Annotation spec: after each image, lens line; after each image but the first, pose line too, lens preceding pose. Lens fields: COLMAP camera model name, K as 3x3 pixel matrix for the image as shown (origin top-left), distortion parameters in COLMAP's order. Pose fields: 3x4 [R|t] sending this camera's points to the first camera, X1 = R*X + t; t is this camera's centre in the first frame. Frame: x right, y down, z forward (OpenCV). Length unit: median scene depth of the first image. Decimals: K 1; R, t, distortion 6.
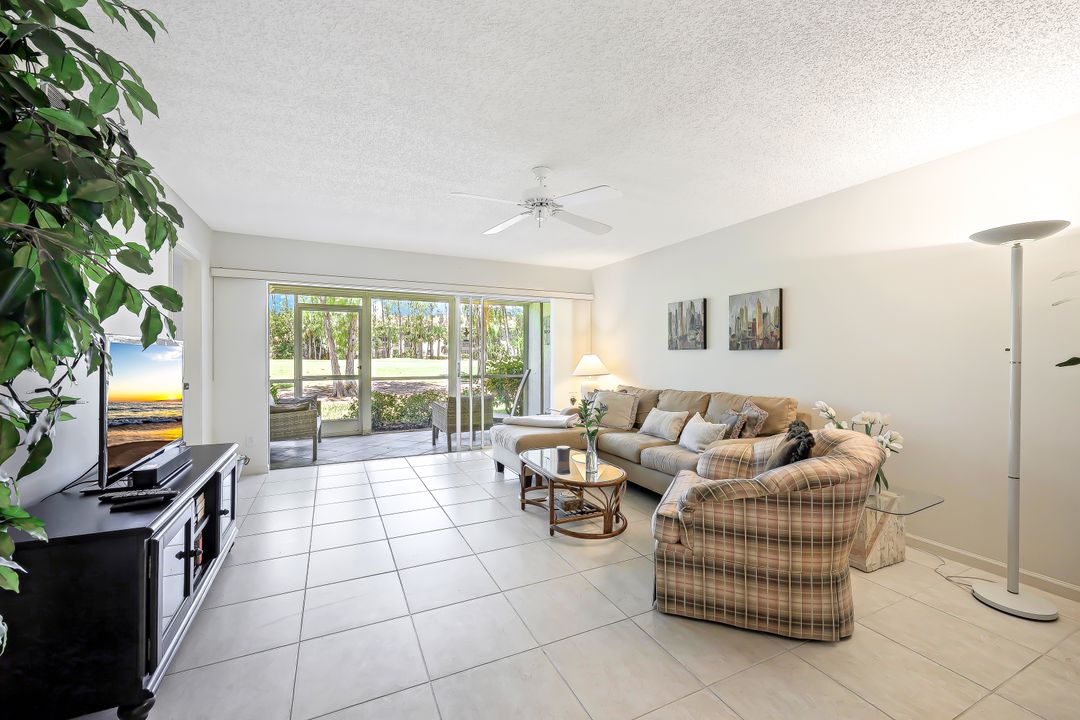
lens RADIAL K [[435.9, 0, 536.4], [0, 435.9, 355.2], [0, 0, 1]] dist [-0.001107, -0.000026]
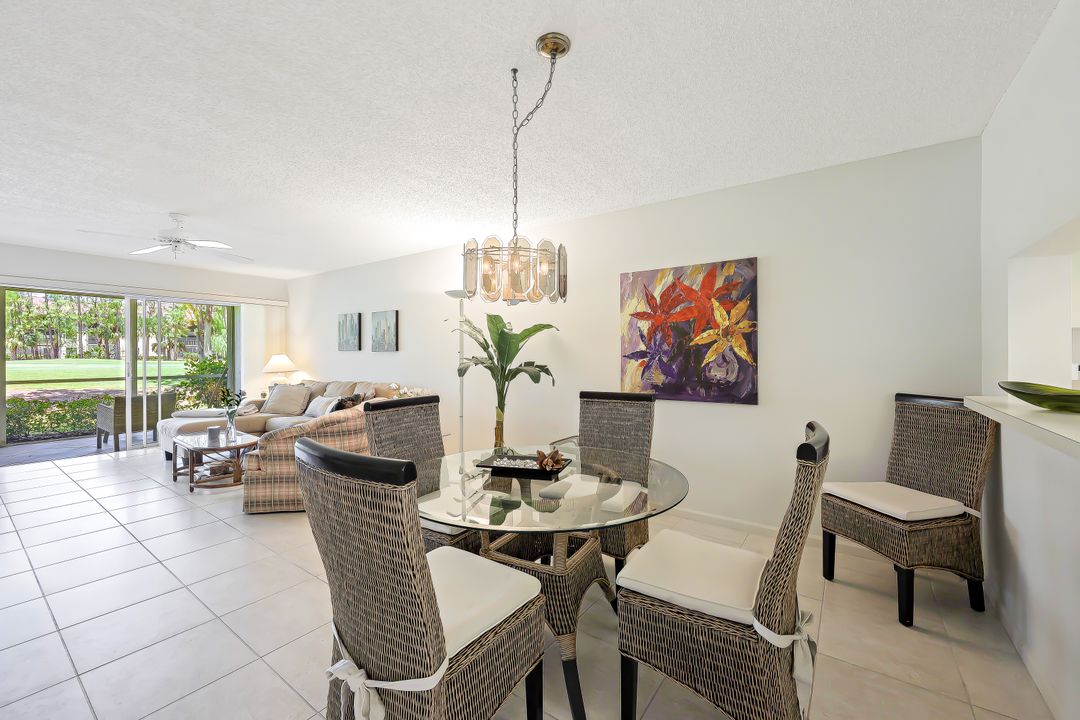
lens RADIAL K [[435.9, 0, 536.4], [0, 435.9, 355.2], [0, 0, 1]] dist [-0.001107, -0.000026]
pose [[0.875995, -0.001643, 0.482317, 0.197976], [0.000780, 0.999998, 0.001991, -0.001399], [-0.482319, -0.001368, 0.875995, -0.413747]]
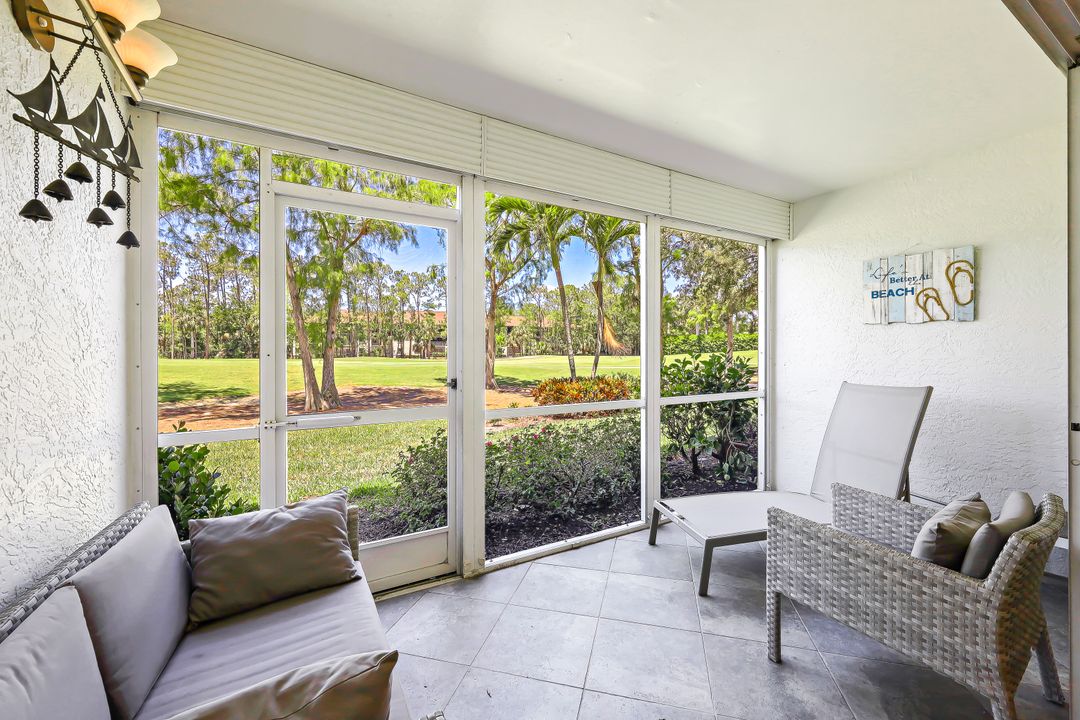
lens RADIAL K [[435.9, 0, 536.4], [0, 435.9, 355.2], [0, 0, 1]] dist [-0.001107, -0.000026]
pose [[0.996890, 0.000210, 0.078812, -0.549281], [-0.000375, 0.999998, 0.002076, 0.006696], [-0.078811, -0.002099, 0.996887, 0.971630]]
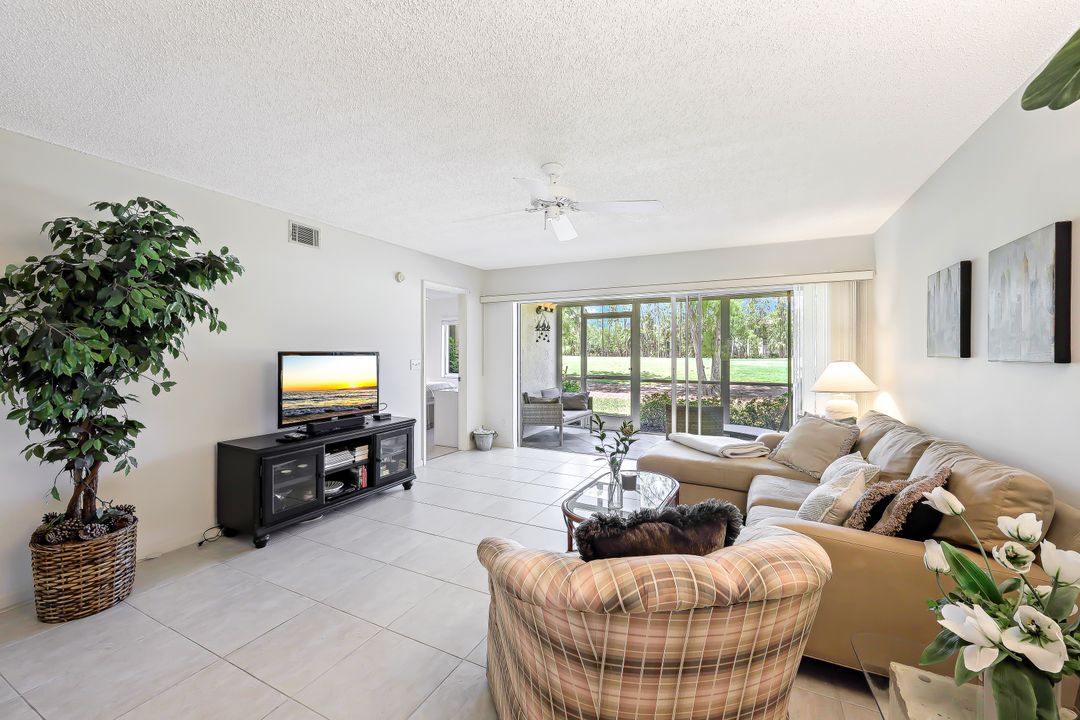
lens RADIAL K [[435.9, 0, 536.4], [0, 435.9, 355.2], [0, 0, 1]] dist [-0.001107, -0.000026]
pose [[0.610605, 0.006776, -0.791906, 0.450056], [-0.003725, 0.999977, 0.005684, -0.017126], [0.791926, -0.000521, 0.610617, 0.249945]]
